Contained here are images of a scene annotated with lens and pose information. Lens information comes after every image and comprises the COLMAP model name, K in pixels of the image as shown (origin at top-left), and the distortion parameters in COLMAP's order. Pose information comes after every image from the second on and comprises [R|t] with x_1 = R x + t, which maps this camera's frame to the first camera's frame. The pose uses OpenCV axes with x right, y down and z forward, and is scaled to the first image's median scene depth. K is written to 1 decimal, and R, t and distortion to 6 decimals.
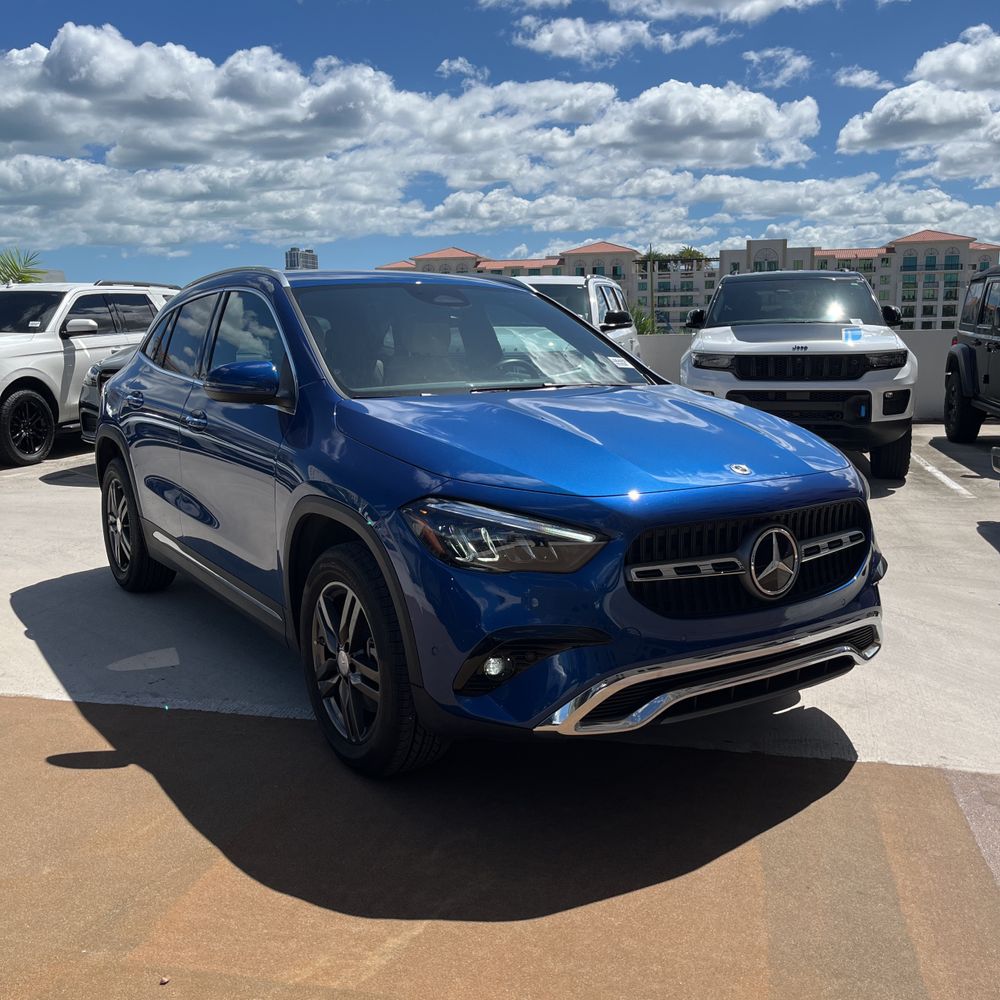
lens RADIAL K [[1033.8, 0, 526.2], [0, 1033.8, 507.8], [0, 0, 1]] dist [0.021701, 0.000000]
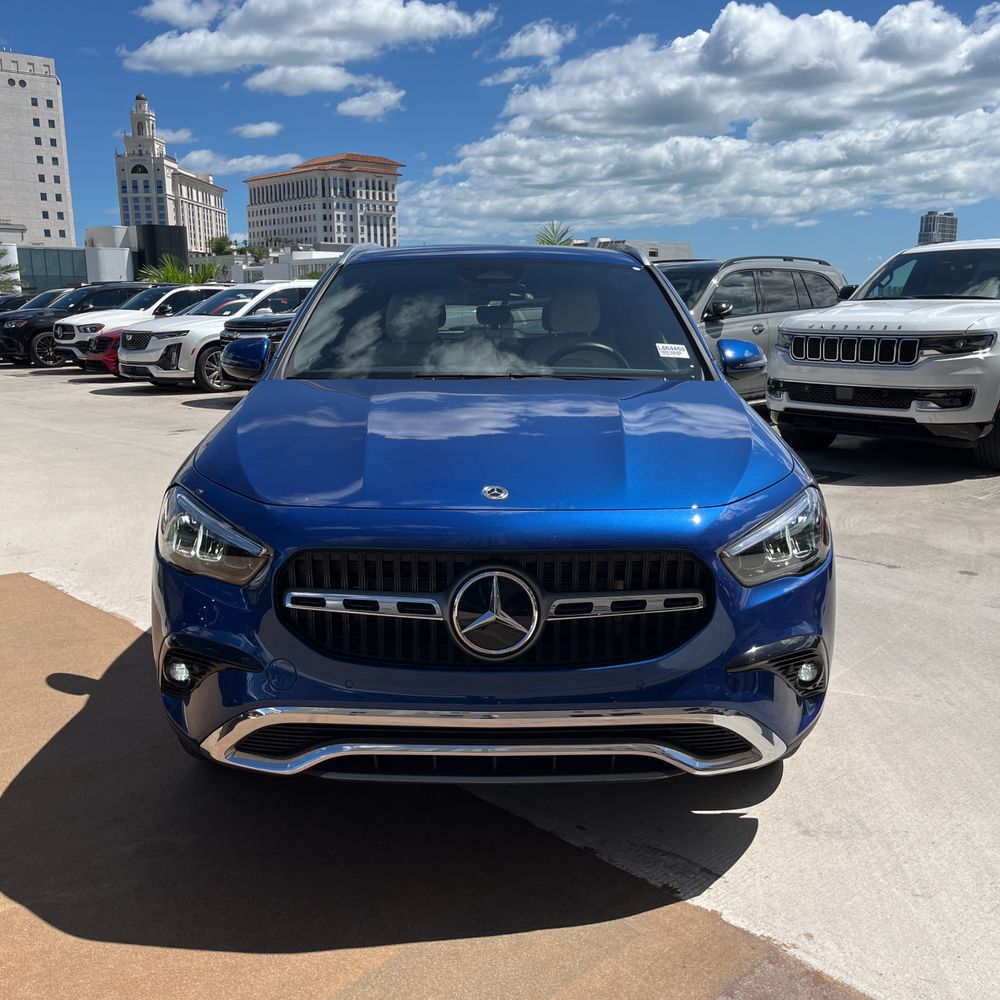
lens RADIAL K [[1033.8, 0, 498.8], [0, 1033.8, 500.6], [0, 0, 1]] dist [0.021701, 0.000000]
pose [[0.829618, 0.114466, -0.546472, 0.651500], [-0.102450, 0.993350, 0.052538, -0.072965], [0.548852, 0.012400, 0.835828, 0.346802]]
